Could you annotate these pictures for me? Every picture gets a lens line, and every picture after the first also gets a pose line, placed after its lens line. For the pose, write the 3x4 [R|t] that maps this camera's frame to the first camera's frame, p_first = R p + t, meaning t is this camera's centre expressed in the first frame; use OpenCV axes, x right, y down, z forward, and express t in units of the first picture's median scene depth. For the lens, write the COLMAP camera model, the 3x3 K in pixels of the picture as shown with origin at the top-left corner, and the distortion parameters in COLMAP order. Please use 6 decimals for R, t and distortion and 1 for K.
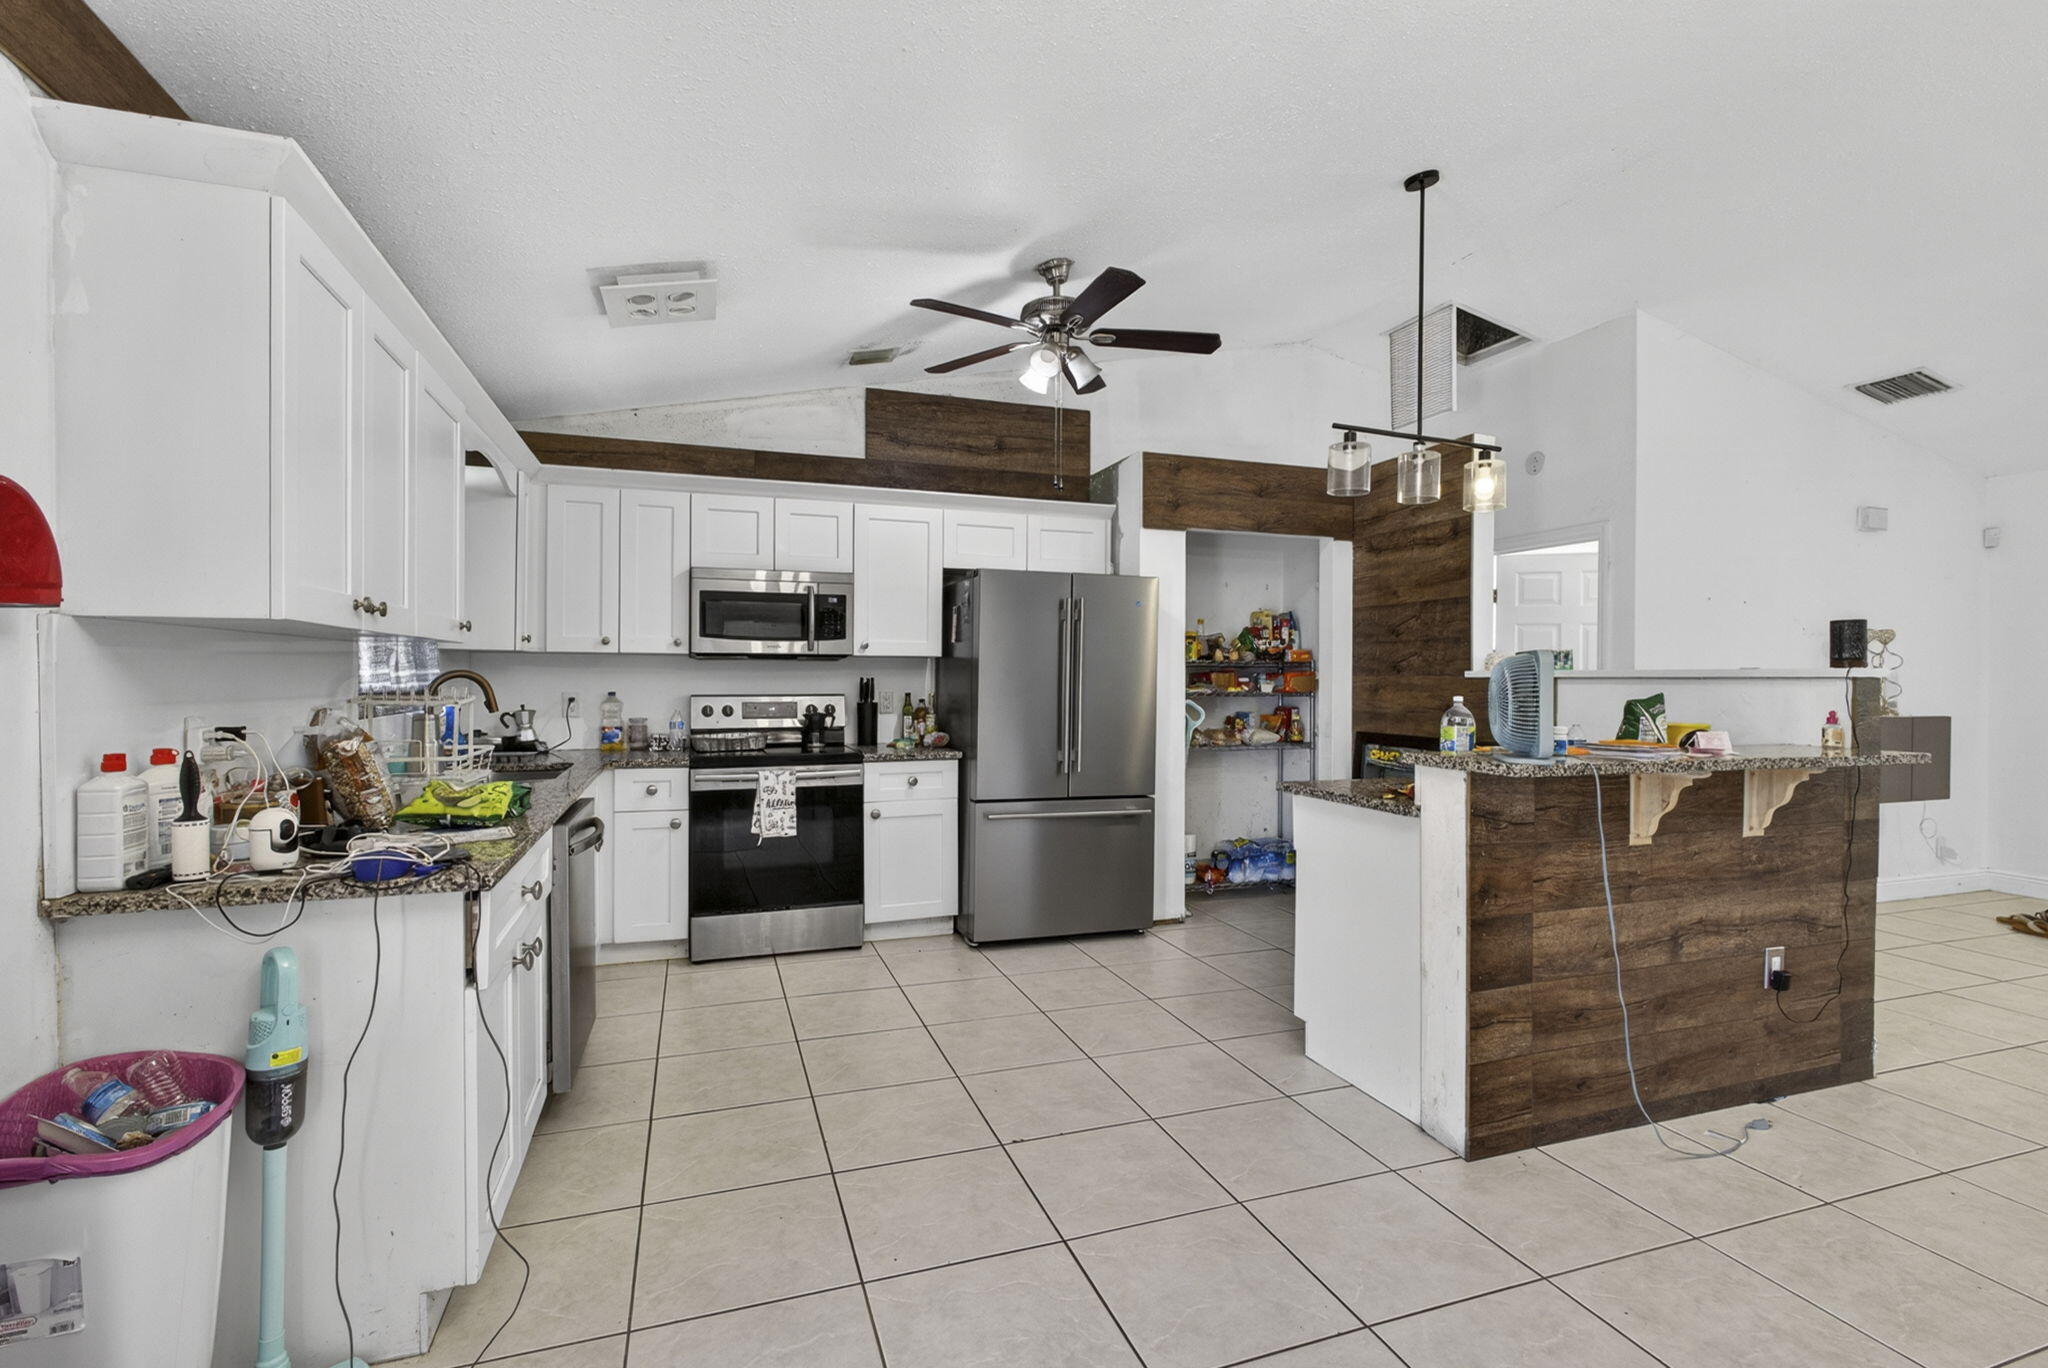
lens RADIAL K [[939.9, 0, 1027.6], [0, 939.9, 675.2], [0, 0, 1]] dist [-0.006076, 0.000843]
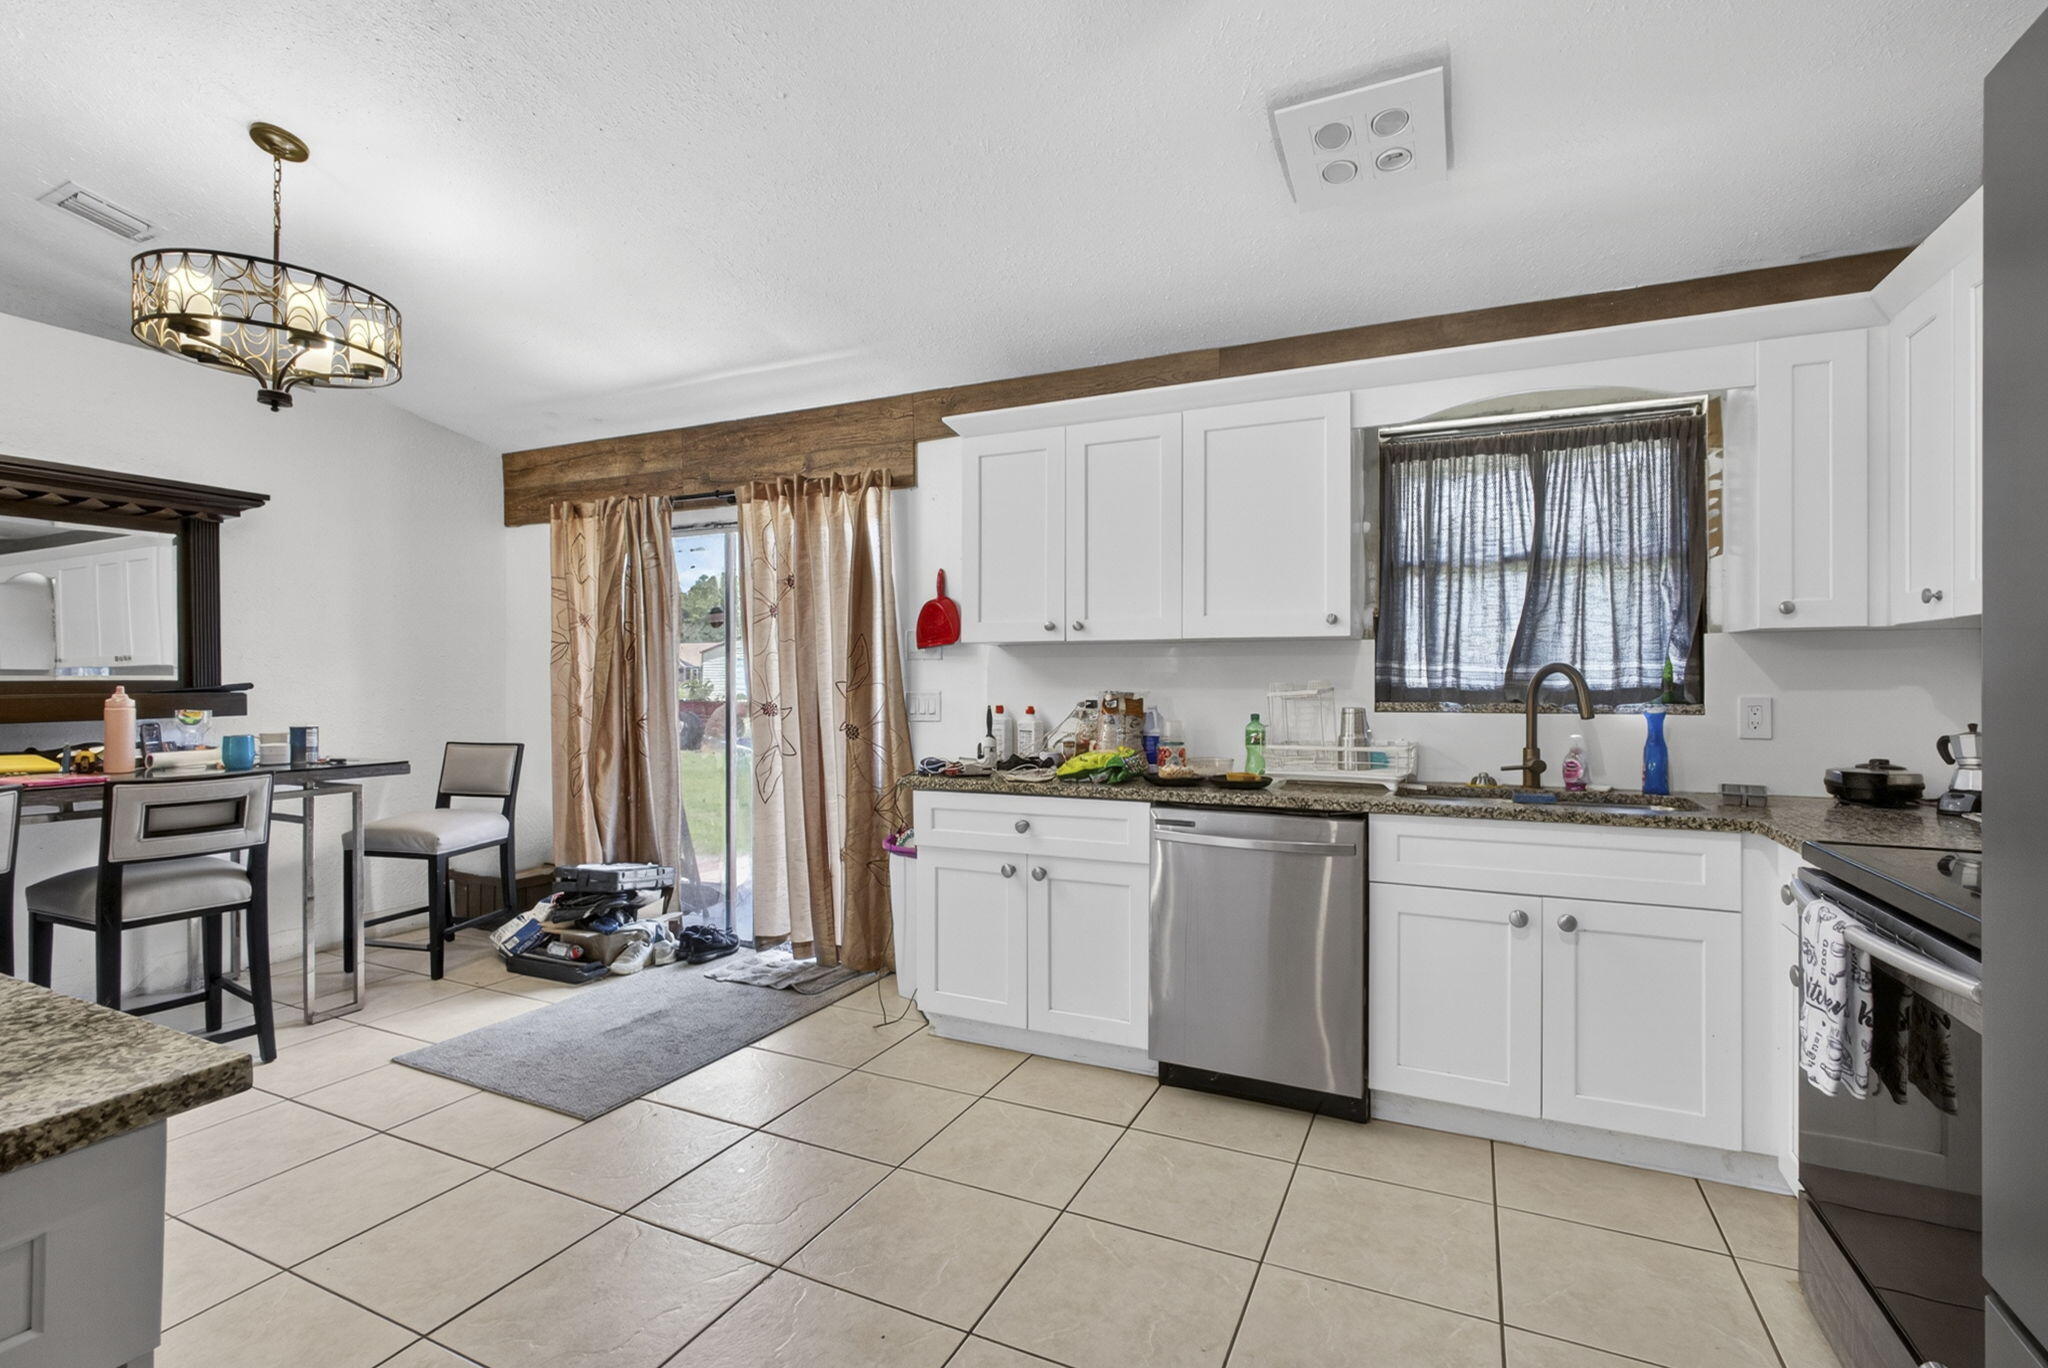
lens RADIAL K [[939.9, 0, 1027.6], [0, 939.9, 675.2], [0, 0, 1]] dist [-0.006076, 0.000843]
pose [[-0.697774, -0.011531, -0.716225, 0.209519], [-0.006210, 0.999930, -0.010049, 0.011930], [0.716291, -0.002564, -0.697797, 0.964897]]
